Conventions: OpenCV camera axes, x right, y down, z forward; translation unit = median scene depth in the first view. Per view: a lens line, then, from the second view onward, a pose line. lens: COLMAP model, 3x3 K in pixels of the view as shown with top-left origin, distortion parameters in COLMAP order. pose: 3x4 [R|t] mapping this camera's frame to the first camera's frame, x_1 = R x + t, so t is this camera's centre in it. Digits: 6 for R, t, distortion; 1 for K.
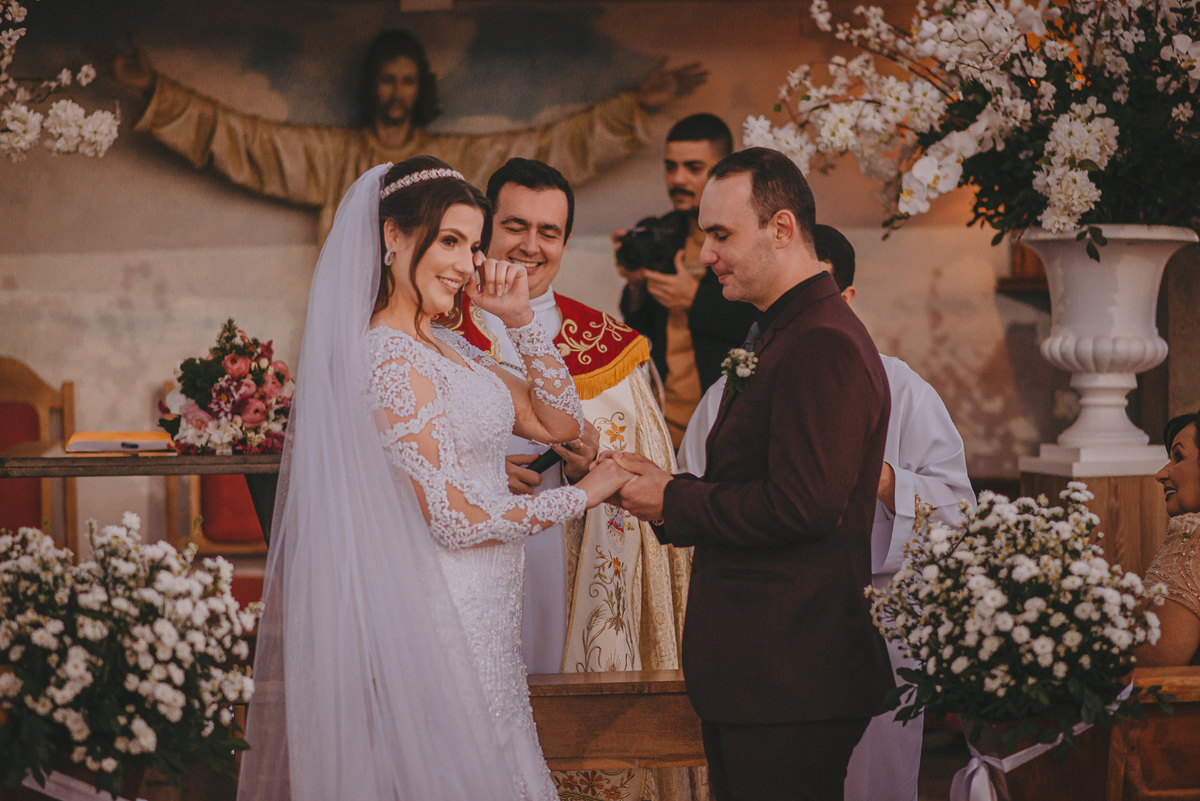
lens RADIAL K [[2893.0, 0, 598.2], [0, 2893.0, 397.3], [0, 0, 1]] dist [0.138835, 0.000000]
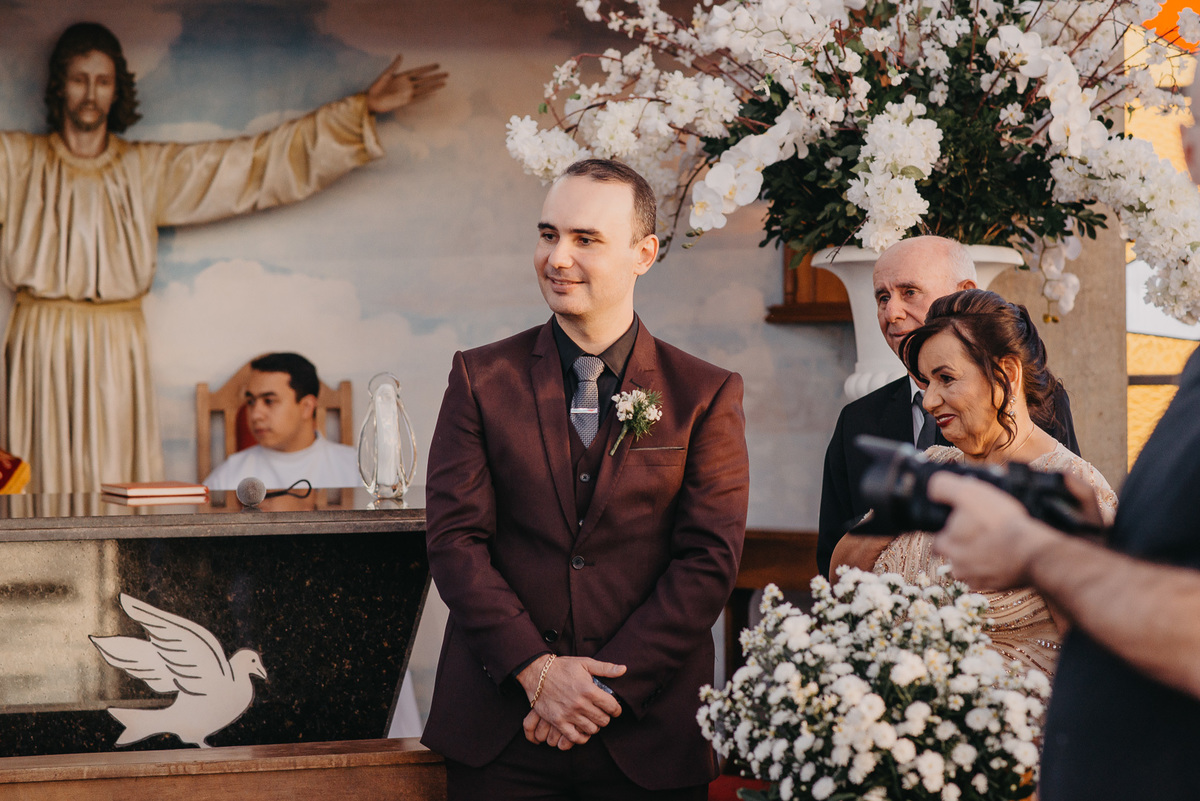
lens RADIAL K [[2893.0, 0, 597.3], [0, 2893.0, 398.9], [0, 0, 1]] dist [0.138835, 0.000000]
pose [[0.994275, -0.003504, 0.106790, -0.015105], [0.004657, 0.999934, -0.010547, -0.004489], [-0.106746, 0.010984, 0.994226, 0.151704]]
